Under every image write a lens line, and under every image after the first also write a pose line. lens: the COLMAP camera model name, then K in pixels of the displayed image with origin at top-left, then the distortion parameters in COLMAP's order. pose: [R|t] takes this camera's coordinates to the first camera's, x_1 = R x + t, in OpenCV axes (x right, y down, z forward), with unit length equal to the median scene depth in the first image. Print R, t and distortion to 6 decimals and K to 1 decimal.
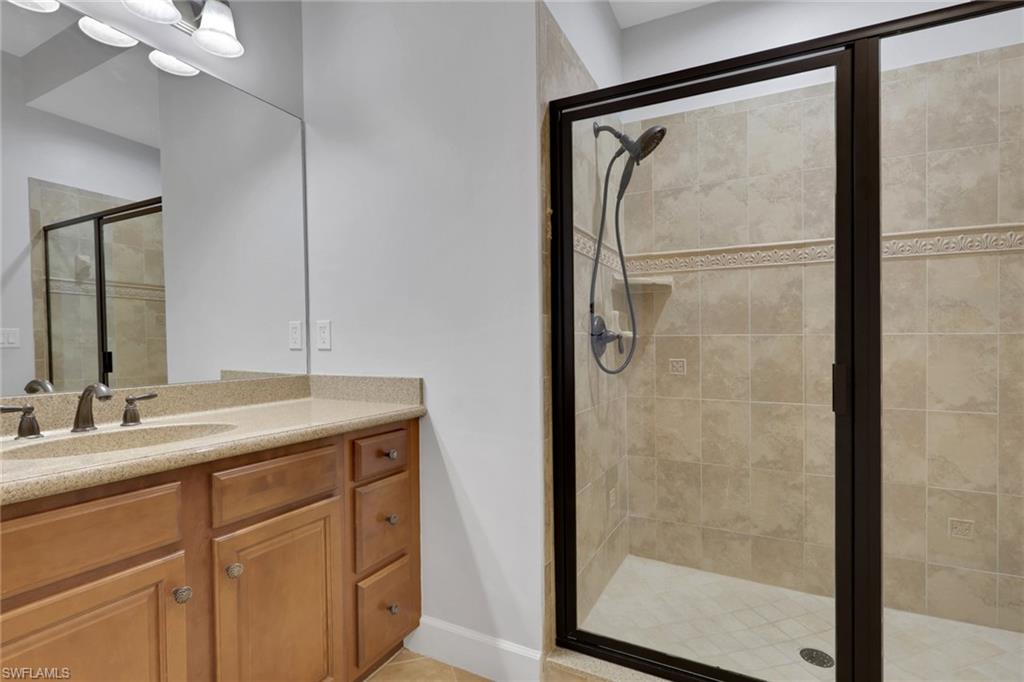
lens RADIAL K [[493.7, 0, 505.3], [0, 493.7, 348.2], [0, 0, 1]] dist [0.006042, 0.001987]
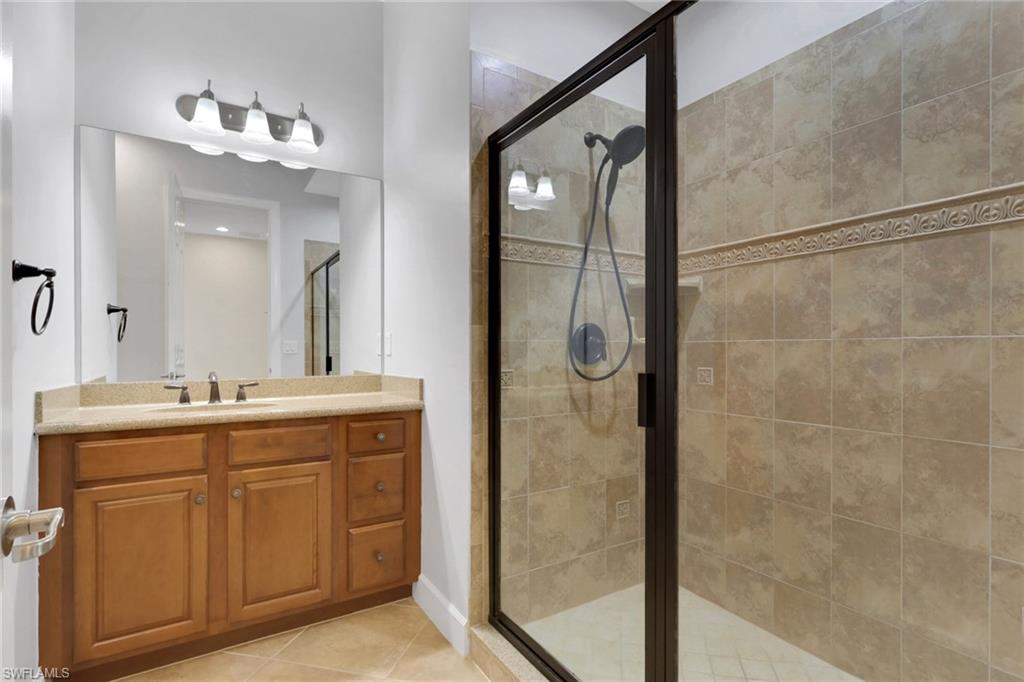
lens RADIAL K [[493.7, 0, 489.1], [0, 493.7, 348.8], [0, 0, 1]] dist [0.006042, 0.001987]
pose [[0.857188, -0.002087, -0.515000, 0.535824], [-0.004699, 0.999918, -0.011873, -0.000122], [0.514983, 0.012598, 0.857108, 0.029872]]
